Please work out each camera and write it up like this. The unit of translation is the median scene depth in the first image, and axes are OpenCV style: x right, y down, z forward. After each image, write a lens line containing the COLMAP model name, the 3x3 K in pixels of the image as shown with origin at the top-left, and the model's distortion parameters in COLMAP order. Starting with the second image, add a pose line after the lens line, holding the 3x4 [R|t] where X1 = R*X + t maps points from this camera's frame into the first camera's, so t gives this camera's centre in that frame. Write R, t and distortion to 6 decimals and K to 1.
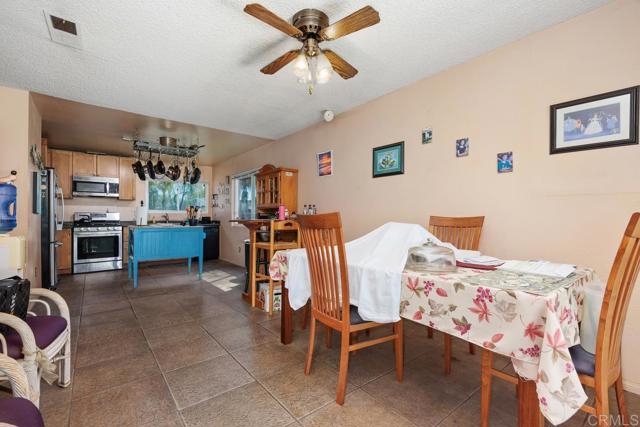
lens RADIAL K [[274.8, 0, 319.1], [0, 274.8, 218.8], [0, 0, 1]] dist [-0.012922, -0.000114]
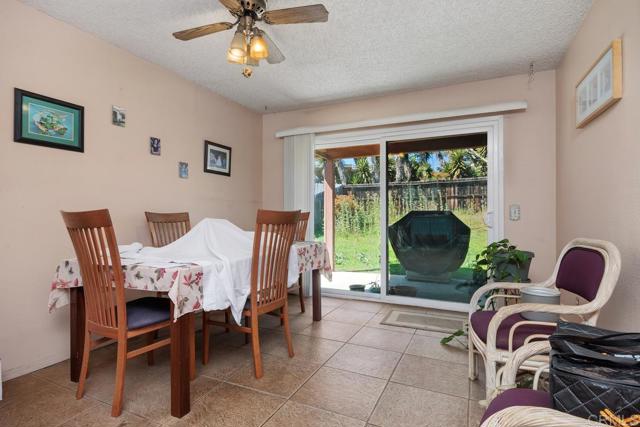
lens RADIAL K [[330.5, 0, 320.0], [0, 330.5, 213.5], [0, 0, 1]] dist [-0.003060, -0.000847]
pose [[-0.415862, 0.005079, 0.909414, -0.925096], [0.005525, 0.999980, -0.003059, 0.002359], [-0.909411, 0.003752, -0.415882, 1.008356]]
